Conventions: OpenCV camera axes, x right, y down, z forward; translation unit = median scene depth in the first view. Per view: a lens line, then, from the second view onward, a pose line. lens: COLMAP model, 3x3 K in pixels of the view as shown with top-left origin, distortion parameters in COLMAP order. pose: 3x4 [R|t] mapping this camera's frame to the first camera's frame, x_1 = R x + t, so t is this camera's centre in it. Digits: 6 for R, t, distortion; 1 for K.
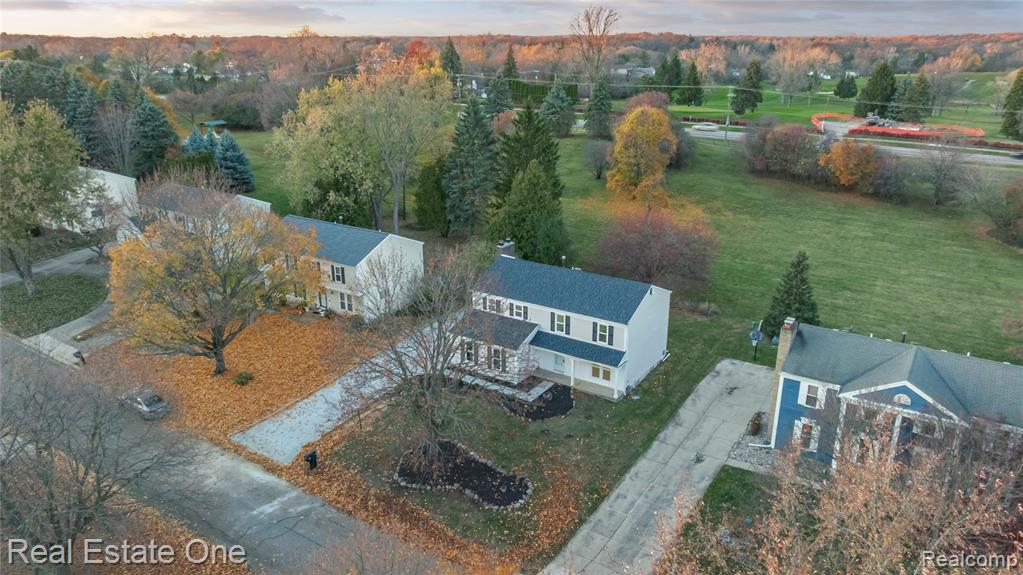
lens RADIAL K [[730.9, 0, 511.5], [0, 730.9, 287.5], [0, 0, 1]] dist [-0.017585, 0.000299]
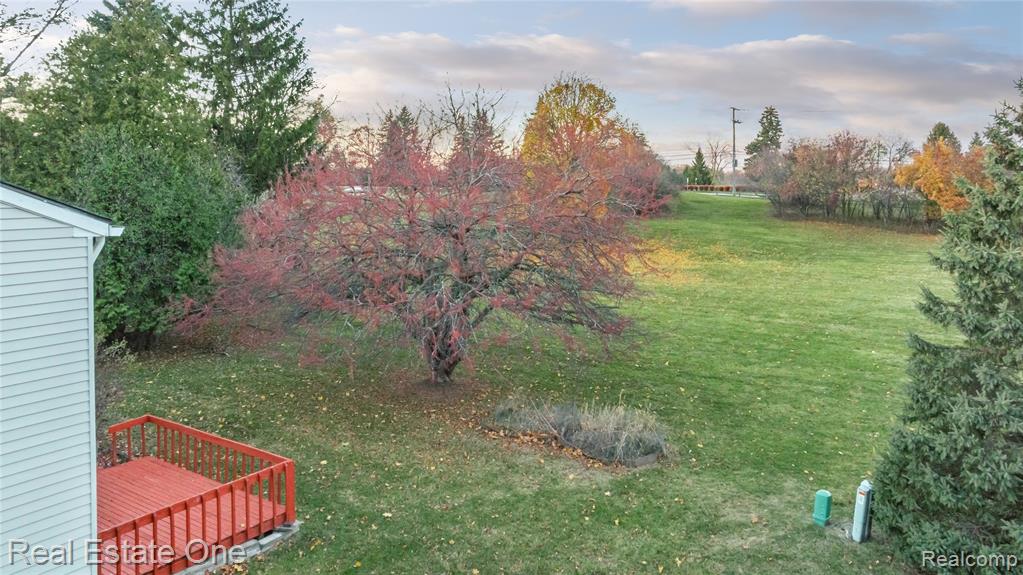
lens RADIAL K [[730.9, 0, 511.5], [0, 730.9, 287.5], [0, 0, 1]] dist [-0.017585, 0.000299]
pose [[0.999171, -0.007604, -0.039987, 0.155832], [-0.000480, 0.980128, -0.198364, 0.019279], [0.040701, 0.198219, 0.979312, 0.484179]]
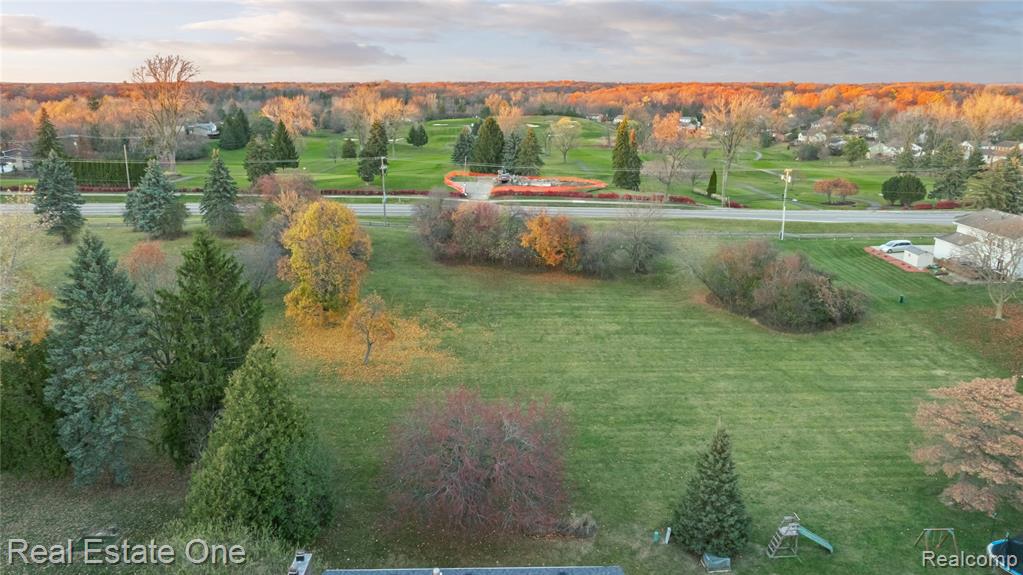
lens RADIAL K [[730.9, 0, 511.5], [0, 730.9, 287.5], [0, 0, 1]] dist [-0.017585, 0.000299]
pose [[0.823918, -0.154919, 0.545123, -0.073259], [0.185540, 0.982636, -0.001174, -0.125160], [-0.535475, 0.102109, 0.838355, 0.289739]]
